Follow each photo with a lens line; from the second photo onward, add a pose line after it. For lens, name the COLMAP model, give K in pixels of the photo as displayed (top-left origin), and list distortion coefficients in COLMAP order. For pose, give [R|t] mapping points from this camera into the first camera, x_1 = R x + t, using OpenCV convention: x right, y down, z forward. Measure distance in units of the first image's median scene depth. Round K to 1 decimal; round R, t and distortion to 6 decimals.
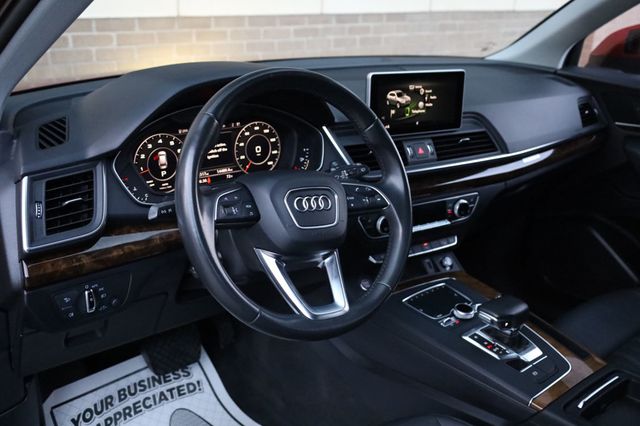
lens RADIAL K [[640.9, 0, 330.1], [0, 640.9, 212.1], [0, 0, 1]] dist [-0.013083, 0.000000]
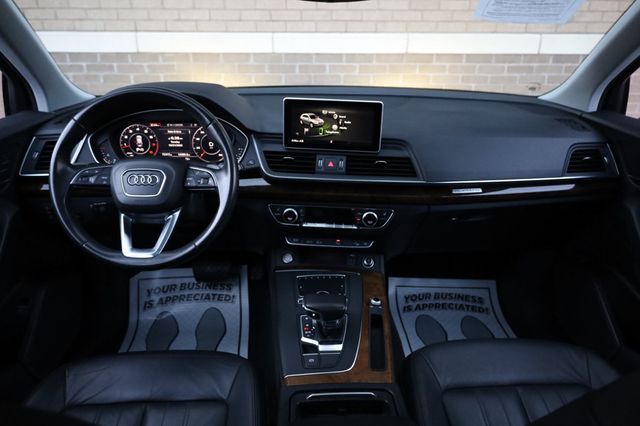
lens RADIAL K [[468.0, 0, 323.9], [0, 468.0, 214.6], [0, 0, 1]] dist [-0.005990, 0.006055]
pose [[0.797350, 0.213047, -0.564662, 0.682266], [-0.193516, 0.976471, 0.095162, -0.086704], [0.571650, 0.033394, 0.819818, 0.261021]]
